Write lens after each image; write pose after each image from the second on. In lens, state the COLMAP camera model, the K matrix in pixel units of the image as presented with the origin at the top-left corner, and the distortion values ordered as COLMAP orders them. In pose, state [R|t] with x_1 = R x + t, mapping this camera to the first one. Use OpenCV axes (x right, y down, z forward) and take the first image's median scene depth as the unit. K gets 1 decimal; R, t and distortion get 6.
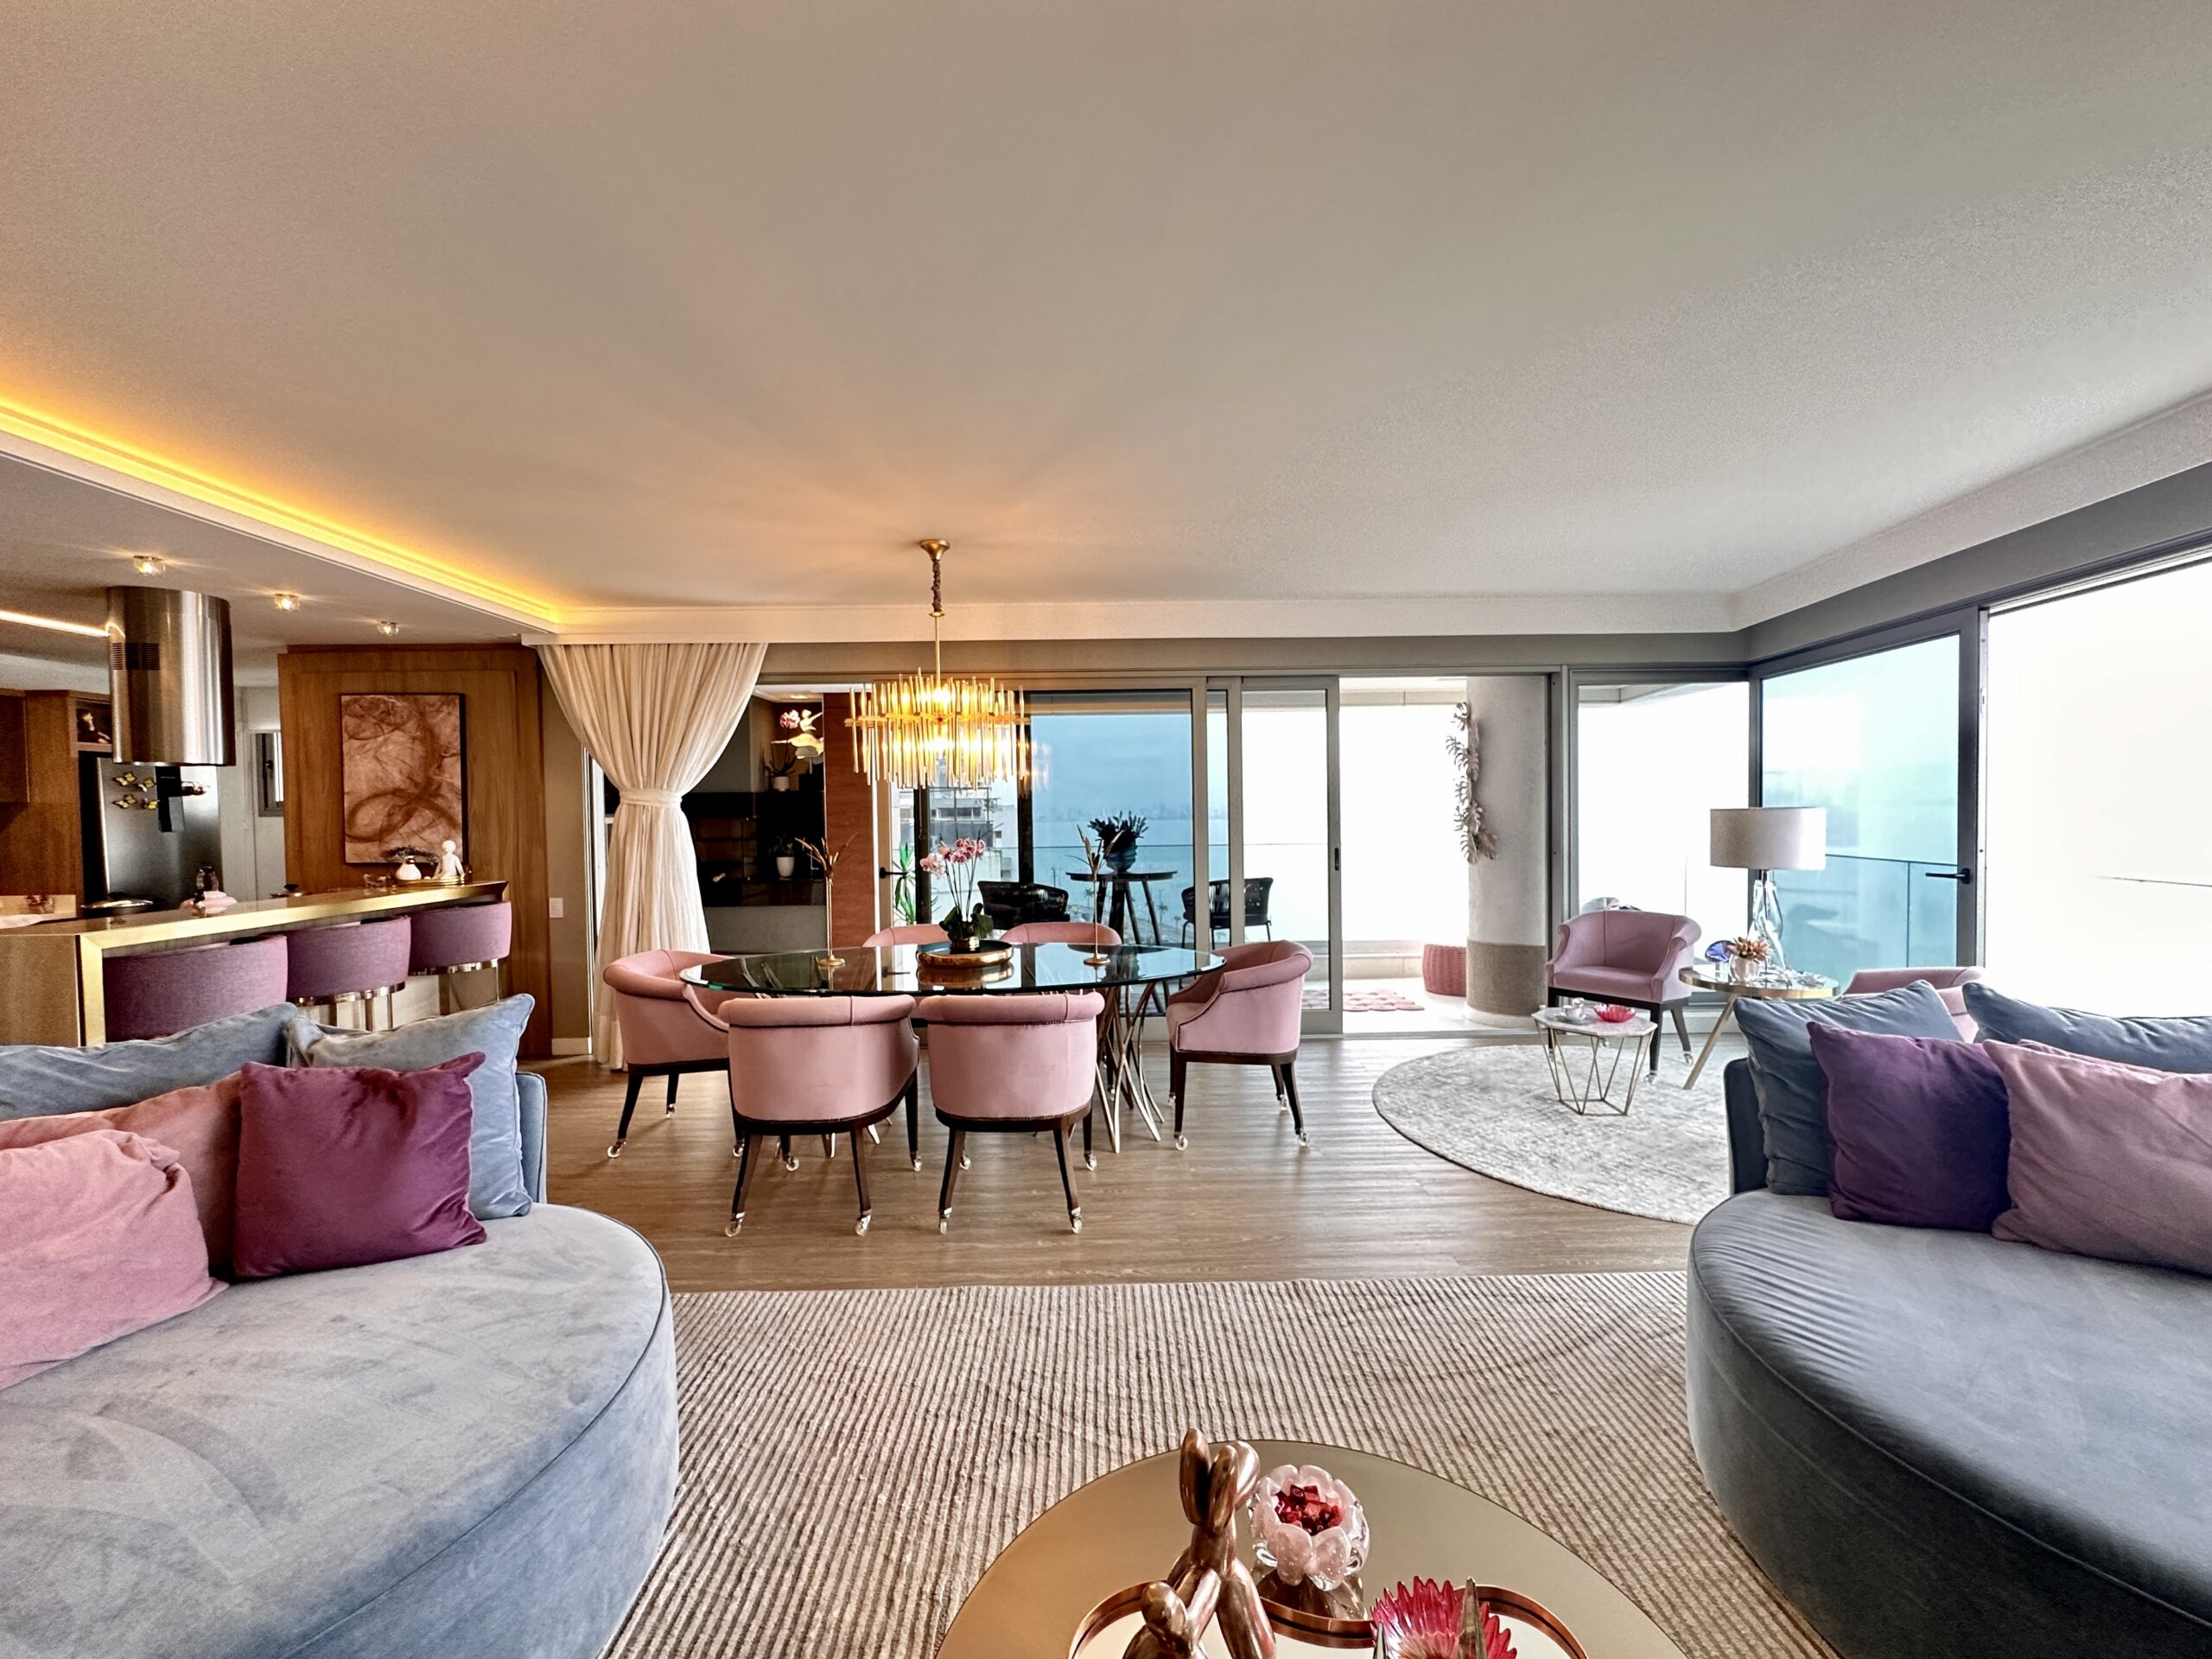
lens RADIAL K [[885.8, 0, 1105.3], [0, 885.8, 827.2], [0, 0, 1]] dist [0.000743, -0.000068]
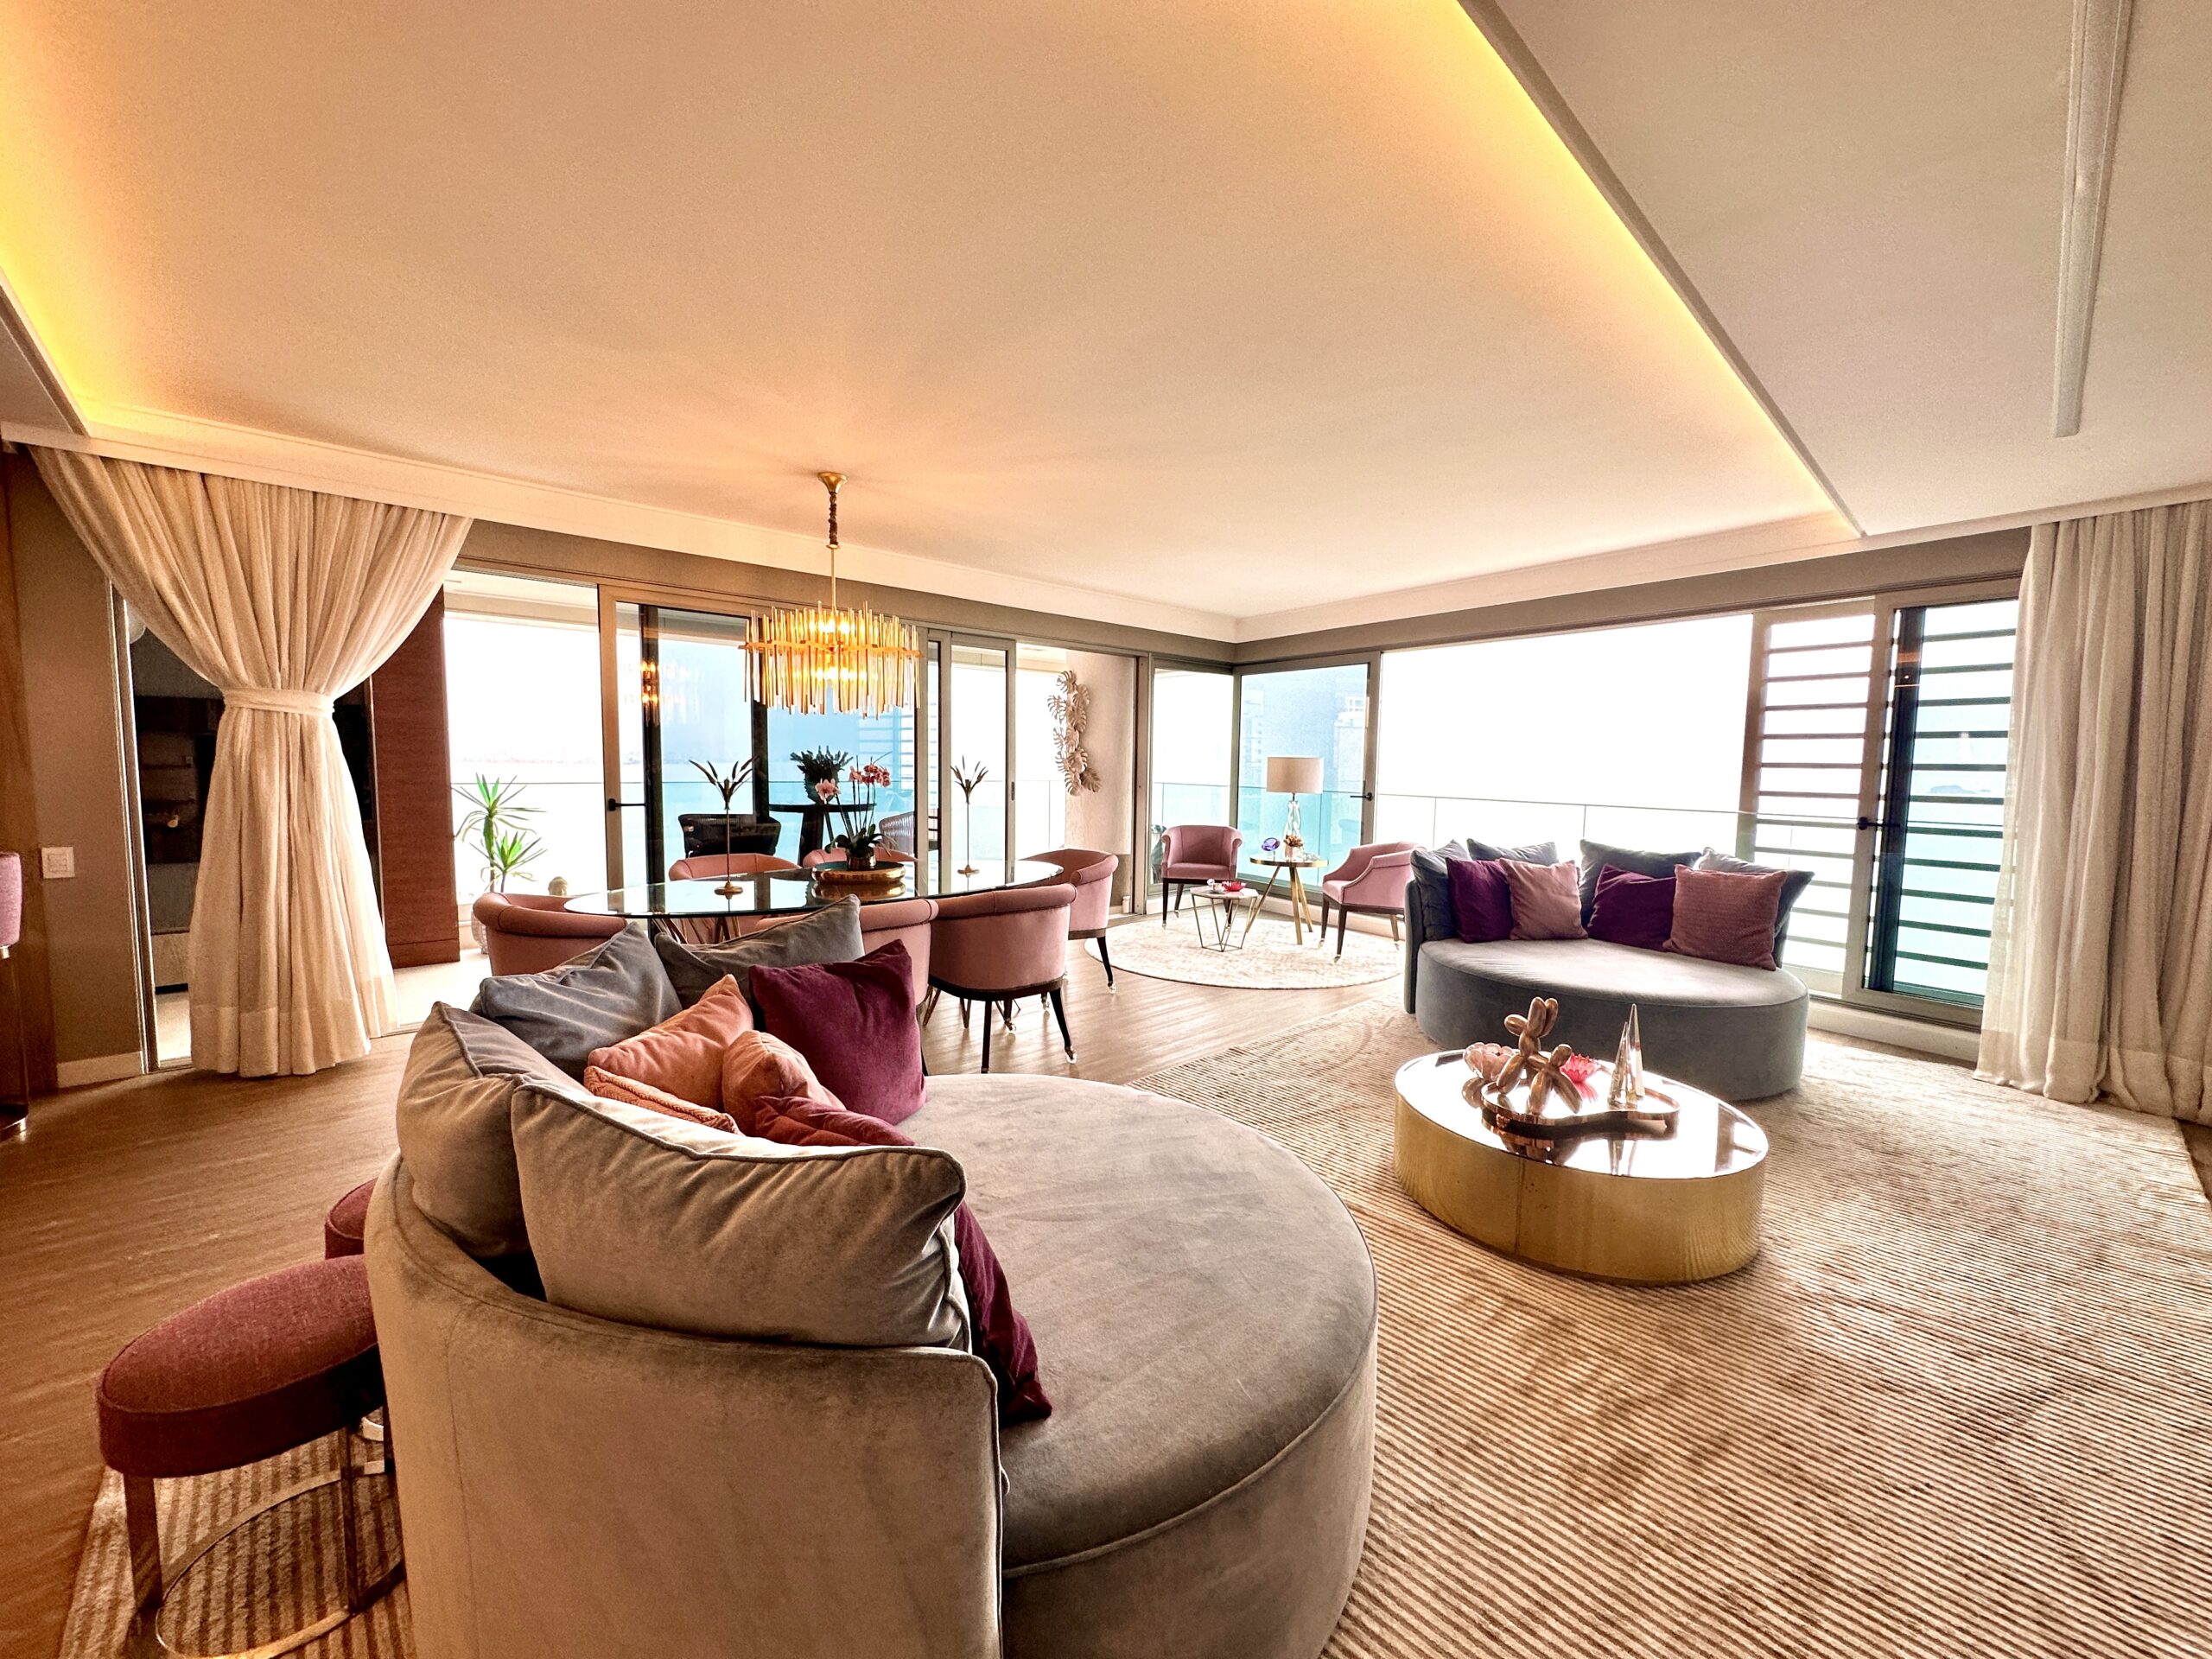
lens RADIAL K [[885.8, 0, 1105.3], [0, 885.8, 827.2], [0, 0, 1]] dist [0.000743, -0.000068]
pose [[0.736805, -0.025841, 0.675611, -0.520460], [-0.013785, 0.998487, 0.053224, 0.021080], [-0.675965, -0.048529, 0.735334, 0.006840]]
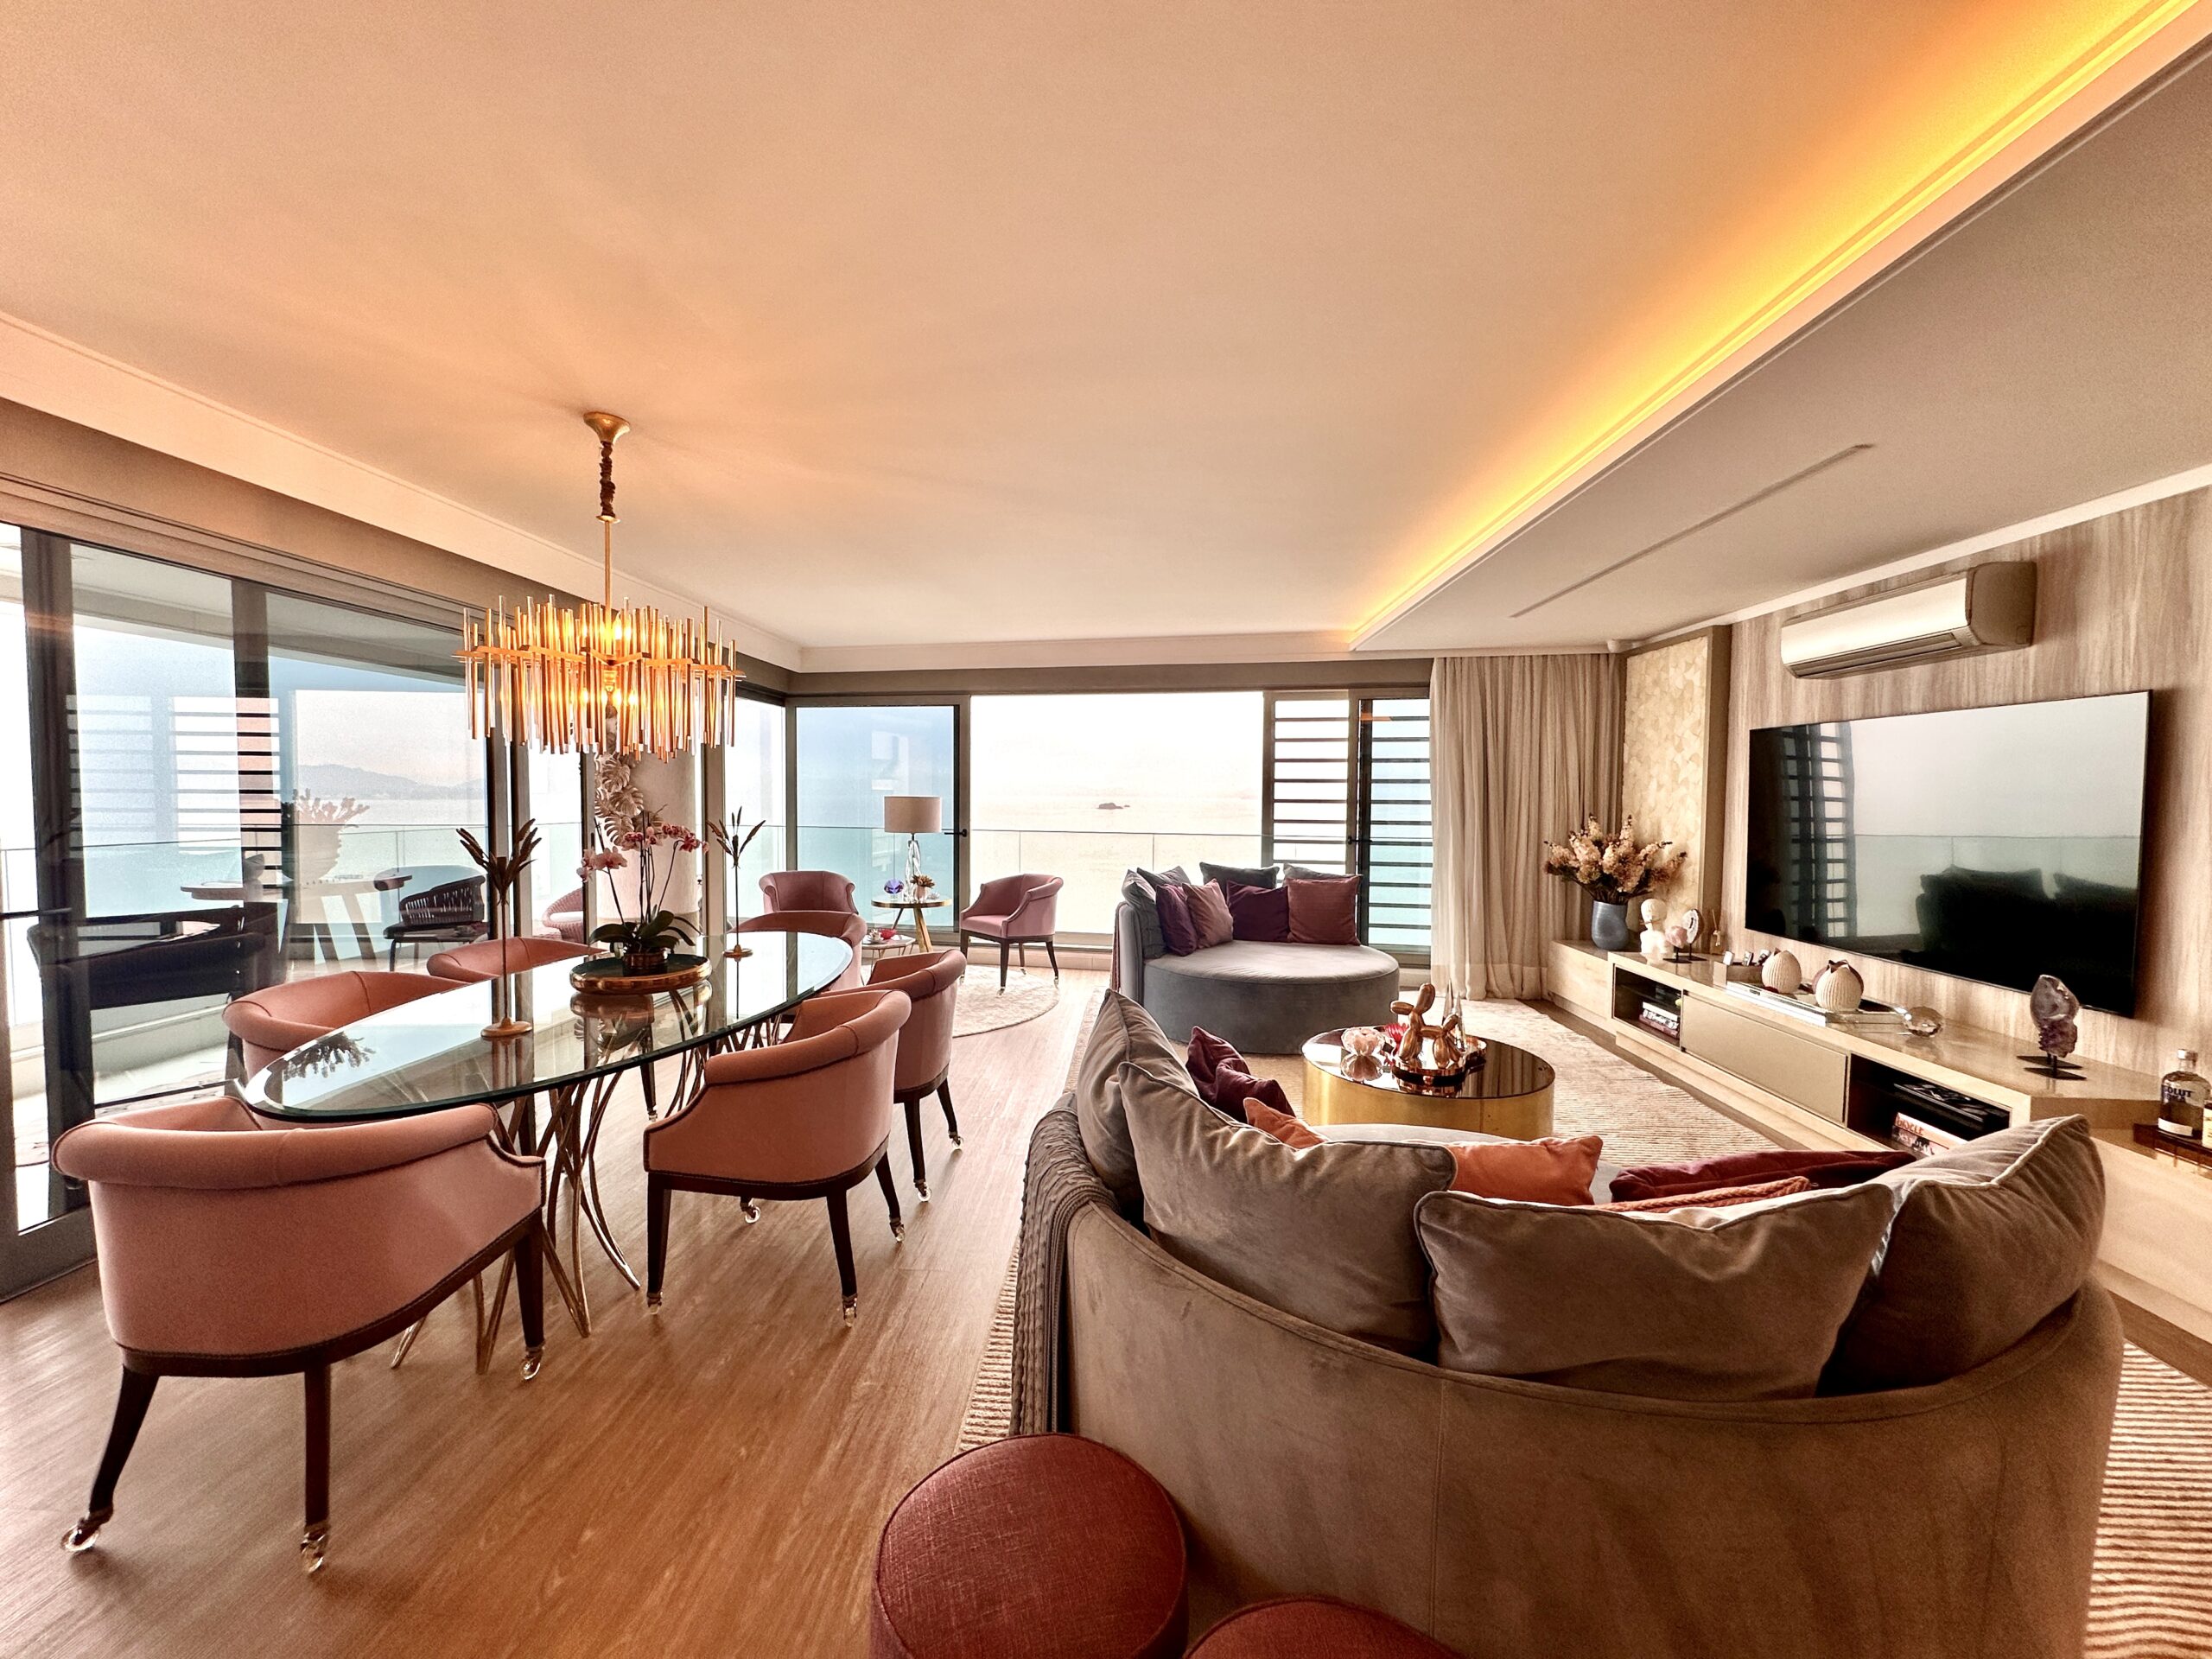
lens RADIAL K [[885.8, 0, 1105.3], [0, 885.8, 827.2], [0, 0, 1]] dist [0.000743, -0.000068]
pose [[0.064976, -0.023551, 0.997609, -0.718327], [0.010506, 0.999682, 0.022916, -0.001178], [-0.997832, 0.008992, 0.065203, 0.462500]]
